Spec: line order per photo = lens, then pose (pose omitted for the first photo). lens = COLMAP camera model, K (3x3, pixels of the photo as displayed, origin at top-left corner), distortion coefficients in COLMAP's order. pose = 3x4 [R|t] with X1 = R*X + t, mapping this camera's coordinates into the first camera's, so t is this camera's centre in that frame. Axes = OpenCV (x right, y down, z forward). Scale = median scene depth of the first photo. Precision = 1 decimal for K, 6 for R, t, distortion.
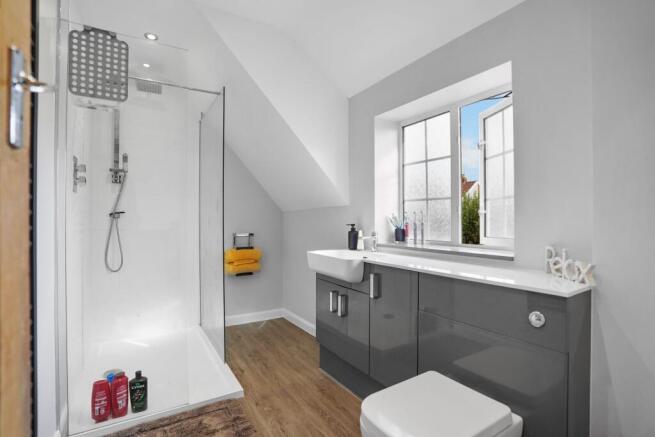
lens RADIAL K [[310.8, 0, 327.1], [0, 310.8, 227.2], [0, 0, 1]] dist [-0.060902, 0.019862]
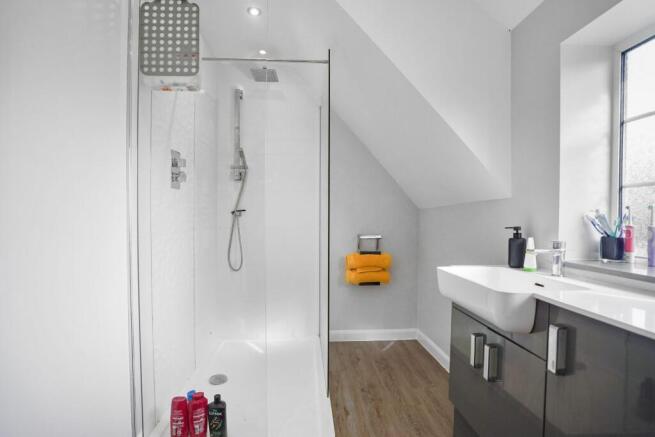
lens RADIAL K [[310.8, 0, 327.1], [0, 310.8, 227.2], [0, 0, 1]] dist [-0.060902, 0.019862]
pose [[0.884822, 0.018470, -0.465563, 0.031084], [-0.018038, 0.999823, 0.005384, -0.006193], [0.465580, 0.003633, 0.884999, 0.288376]]
